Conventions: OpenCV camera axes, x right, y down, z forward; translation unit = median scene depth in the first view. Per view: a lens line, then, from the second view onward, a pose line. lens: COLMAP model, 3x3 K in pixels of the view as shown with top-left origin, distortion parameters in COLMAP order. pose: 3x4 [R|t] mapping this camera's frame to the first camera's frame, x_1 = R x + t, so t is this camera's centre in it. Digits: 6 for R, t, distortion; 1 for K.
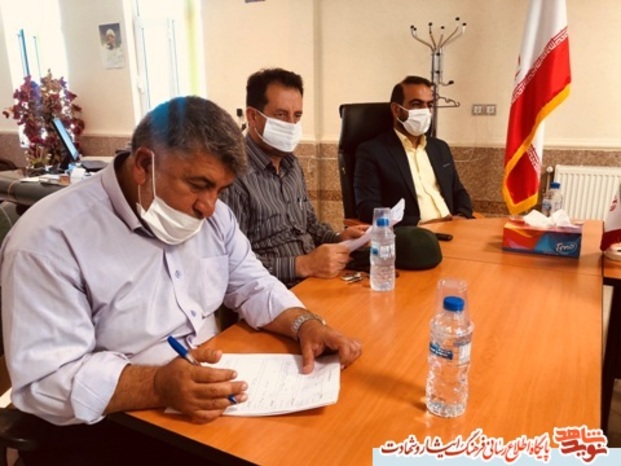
lens RADIAL K [[529.7, 0, 301.1], [0, 529.7, 245.5], [0, 0, 1]] dist [0.038088, -0.052644]
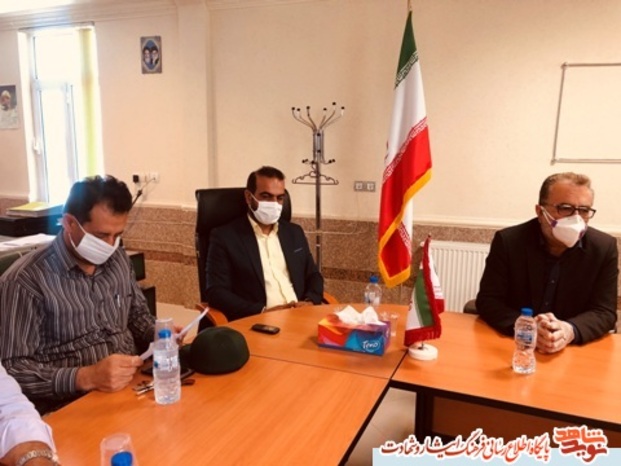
lens RADIAL K [[529.7, 0, 300.9], [0, 529.7, 246.9], [0, 0, 1]] dist [0.038088, -0.052644]
pose [[0.991774, 0.007667, 0.127774, 0.108511], [0.004913, 0.995189, -0.097852, -0.042143], [-0.127909, 0.097675, 0.986964, -0.014242]]
